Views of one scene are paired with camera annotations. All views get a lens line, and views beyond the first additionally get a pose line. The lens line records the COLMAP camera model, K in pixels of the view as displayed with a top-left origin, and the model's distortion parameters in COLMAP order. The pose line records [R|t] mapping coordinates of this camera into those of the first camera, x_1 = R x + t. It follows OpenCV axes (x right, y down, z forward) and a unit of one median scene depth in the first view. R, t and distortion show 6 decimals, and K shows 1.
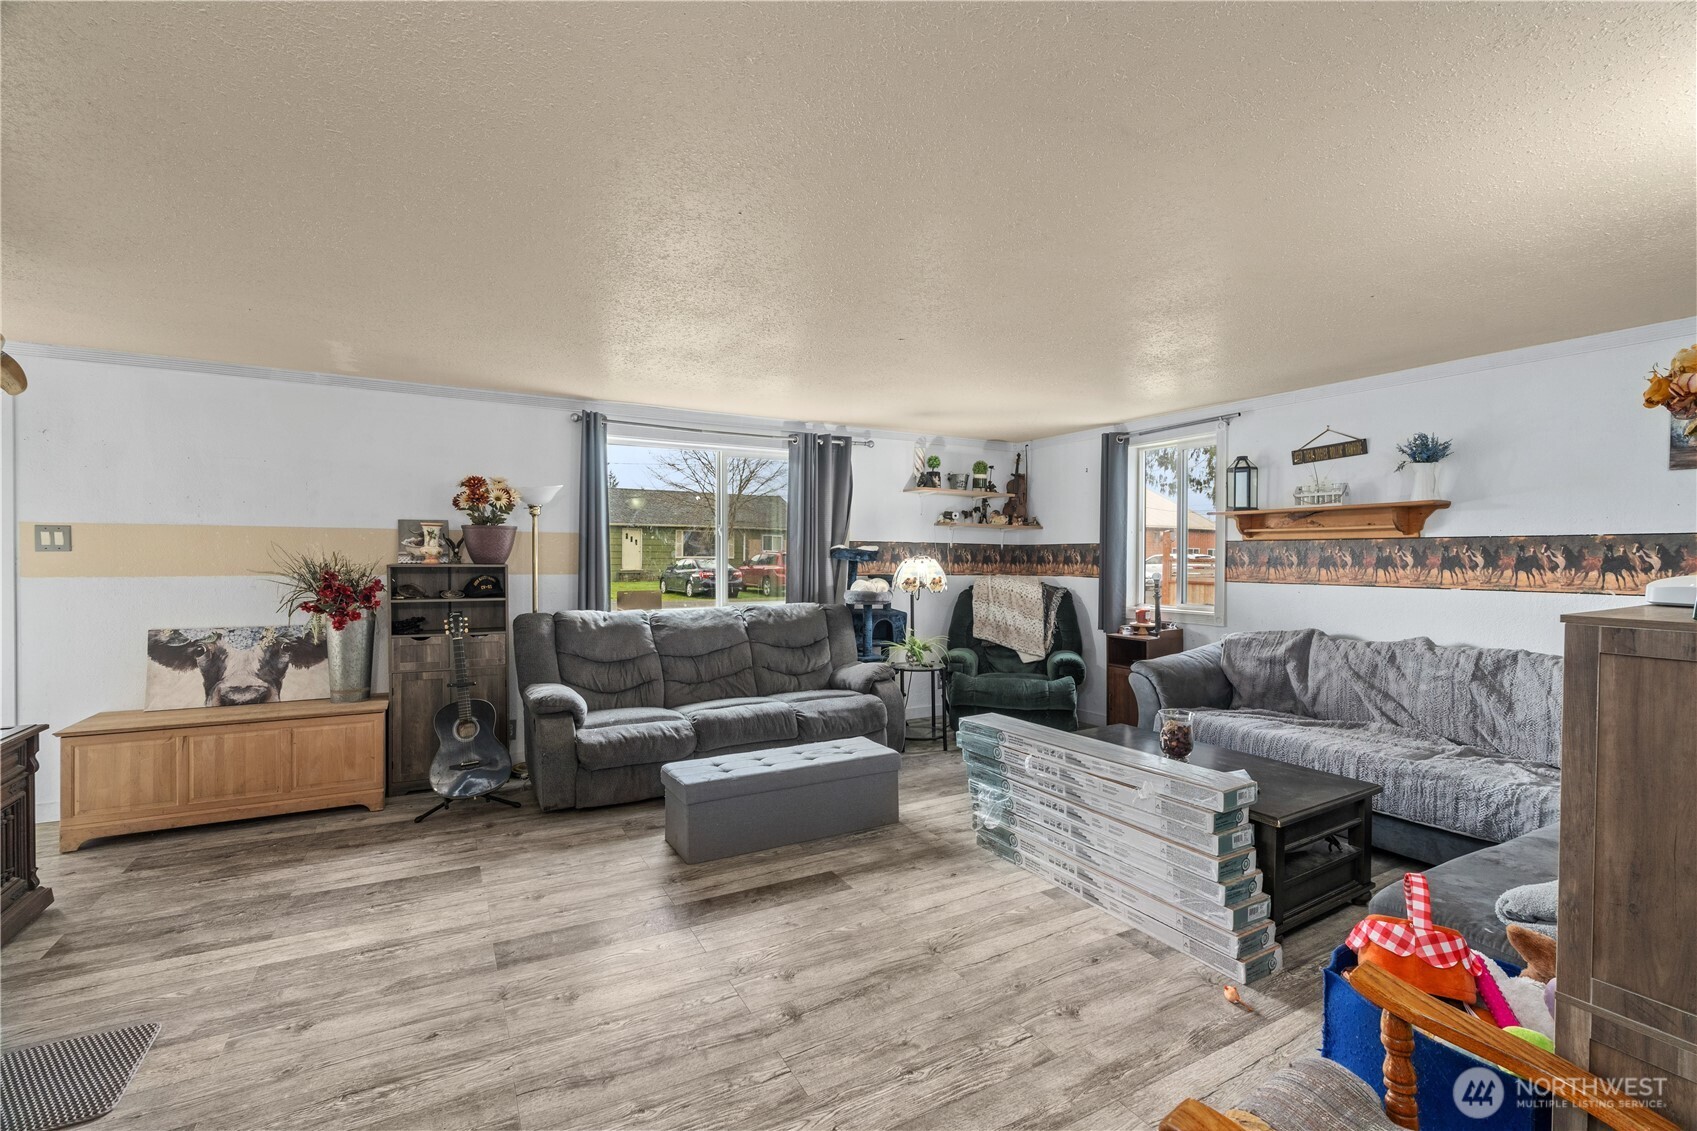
lens RADIAL K [[775.6, 0, 859.7], [0, 775.6, 569.3], [0, 0, 1]] dist [-0.004526, 0.000401]
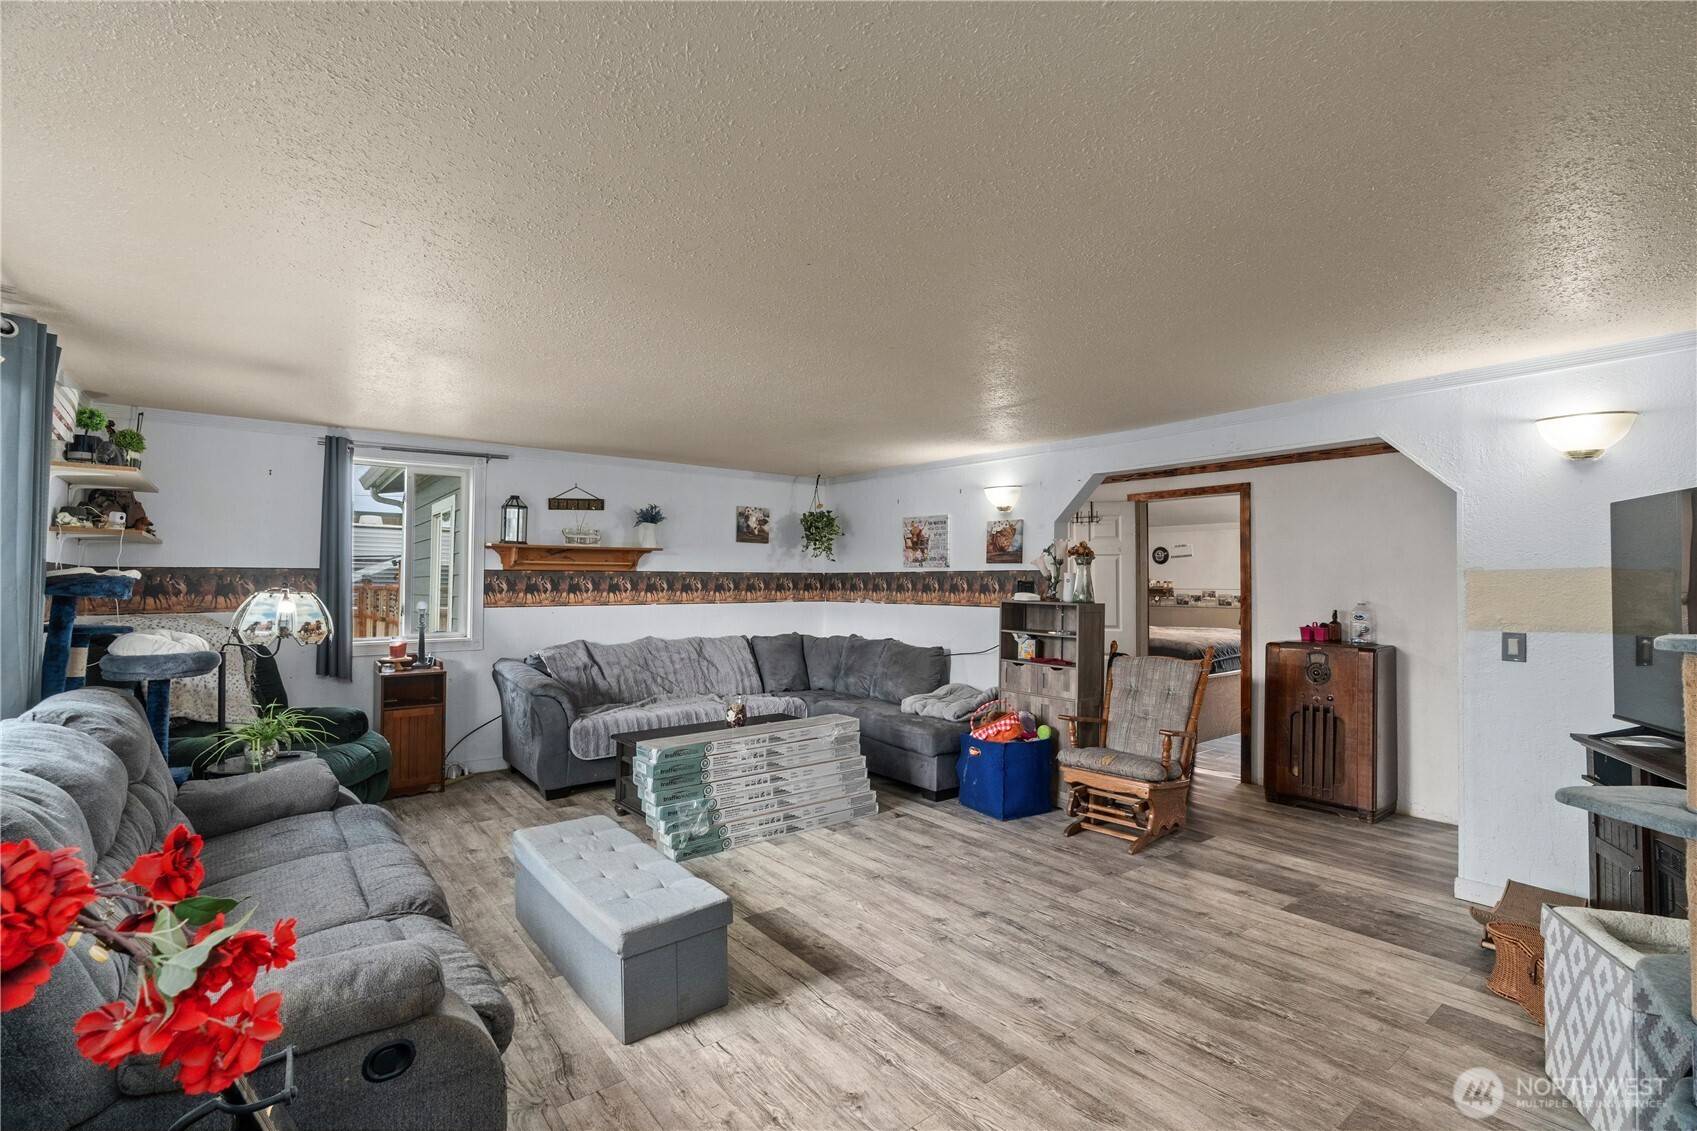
lens RADIAL K [[775.6, 0, 857.7], [0, 775.6, 561.6], [0, 0, 1]] dist [-0.004526, 0.000401]
pose [[-0.182825, 0.020556, 0.982931, -0.878260], [0.015554, 0.999717, -0.018014, -0.027486], [-0.983022, 0.011995, -0.183093, 0.896533]]
